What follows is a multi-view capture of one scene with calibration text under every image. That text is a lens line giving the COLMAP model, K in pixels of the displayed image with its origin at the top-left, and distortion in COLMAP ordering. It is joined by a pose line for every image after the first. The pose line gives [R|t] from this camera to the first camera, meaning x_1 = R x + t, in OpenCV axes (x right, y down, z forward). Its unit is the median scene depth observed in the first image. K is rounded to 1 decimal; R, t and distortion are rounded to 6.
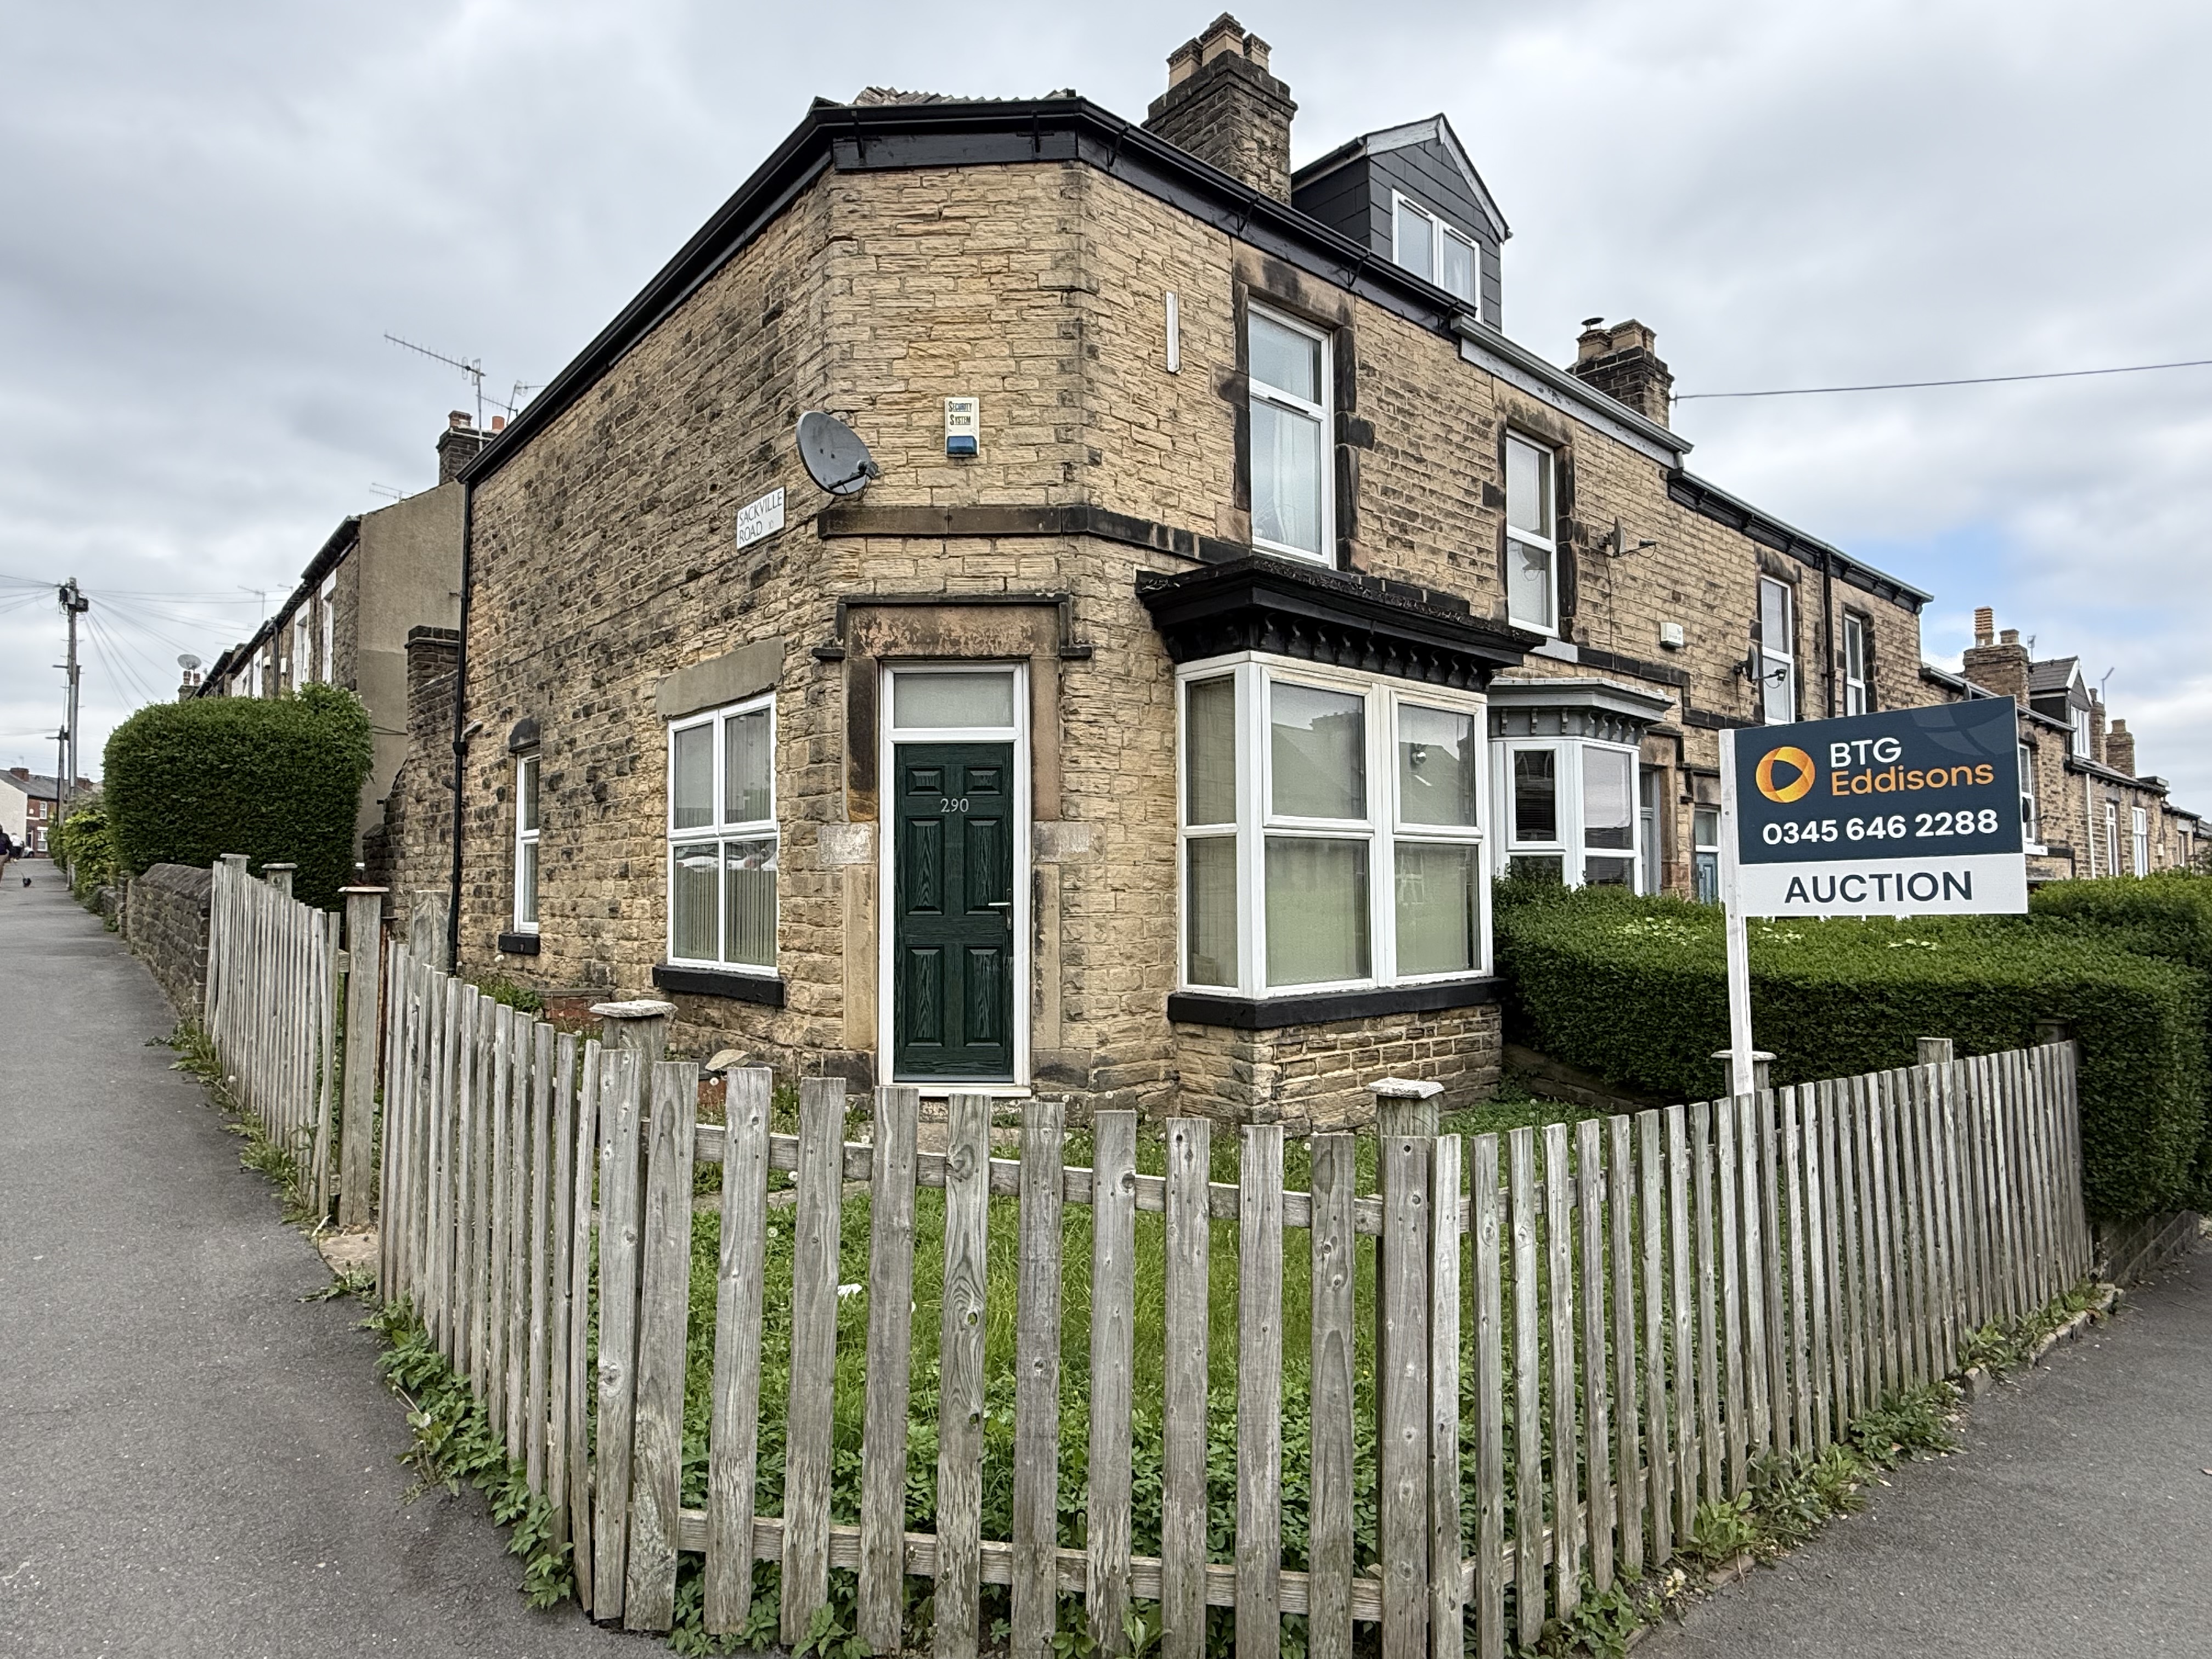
lens RADIAL K [[1232.7, 0, 1103.3], [0, 1232.7, 832.2], [0, 0, 1]] dist [0.001526, 0.004899]
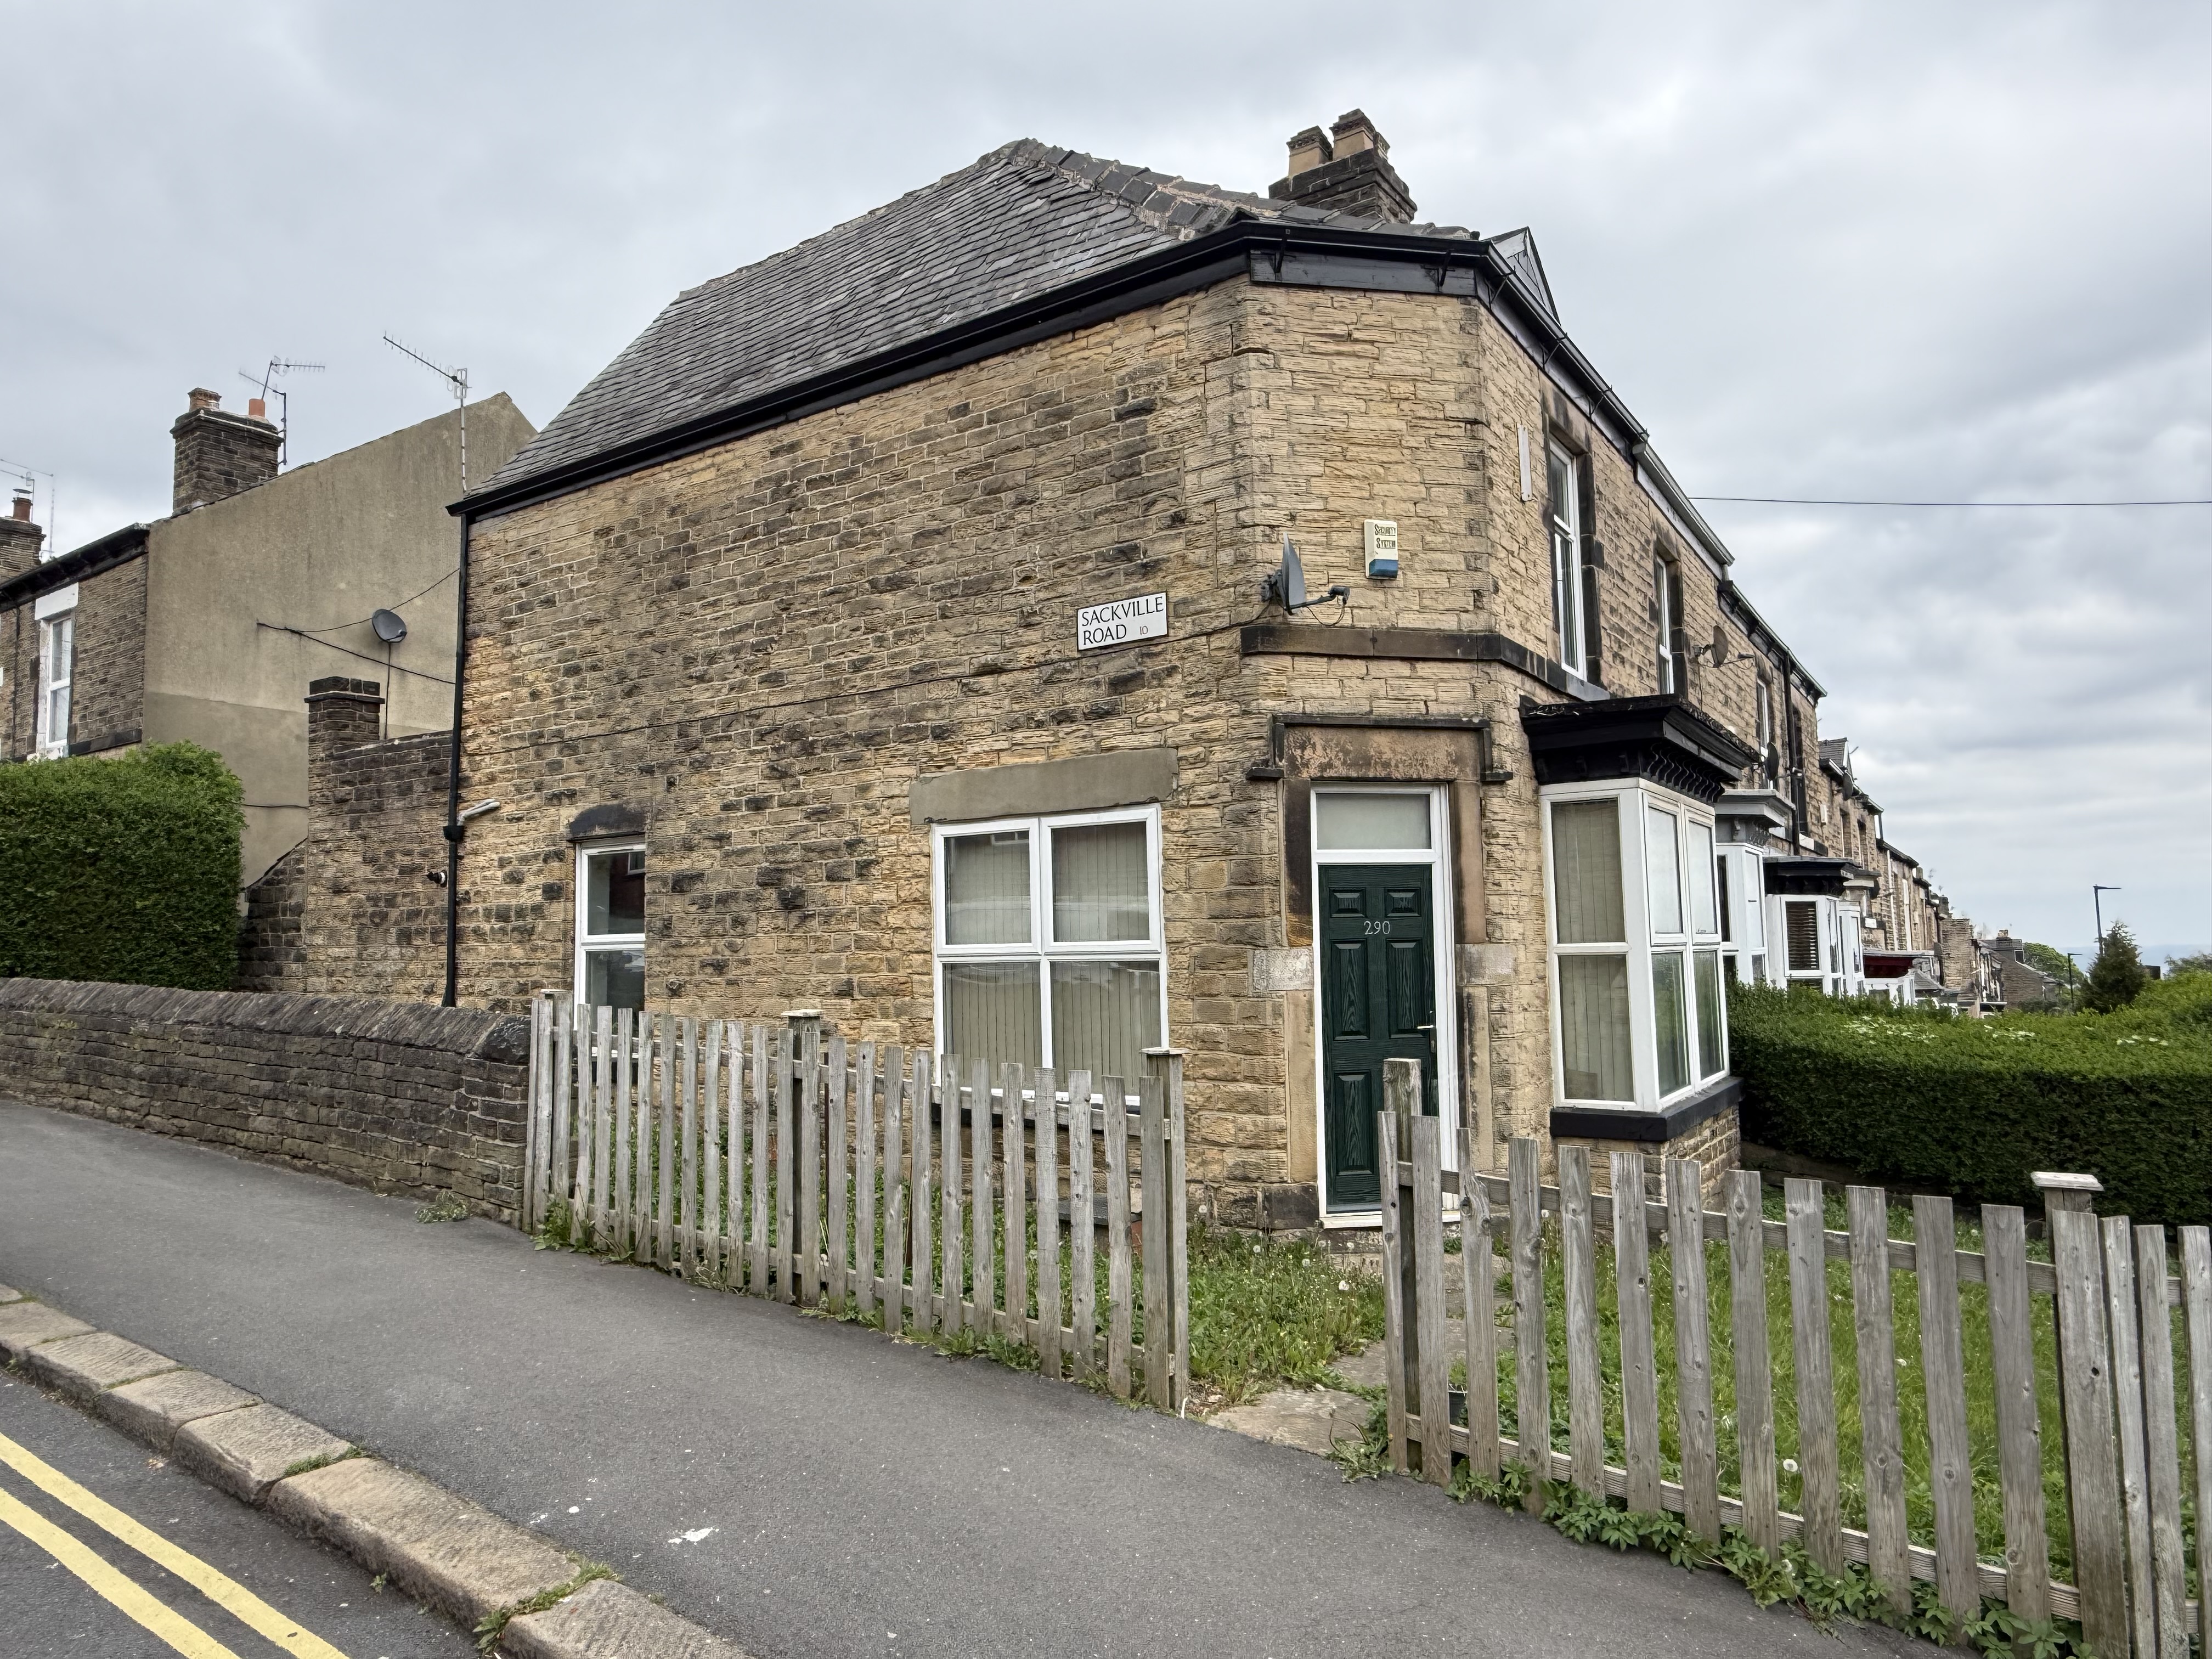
lens RADIAL K [[1393.6, 0, 1104.2], [0, 1393.6, 839.3], [0, 0, 1]] dist [-0.003762, 0.008312]
pose [[0.967815, 0.006496, 0.251579, -0.531856], [0.002615, 0.999353, -0.035862, -0.046036], [-0.251649, 0.035366, 0.967172, -0.025517]]
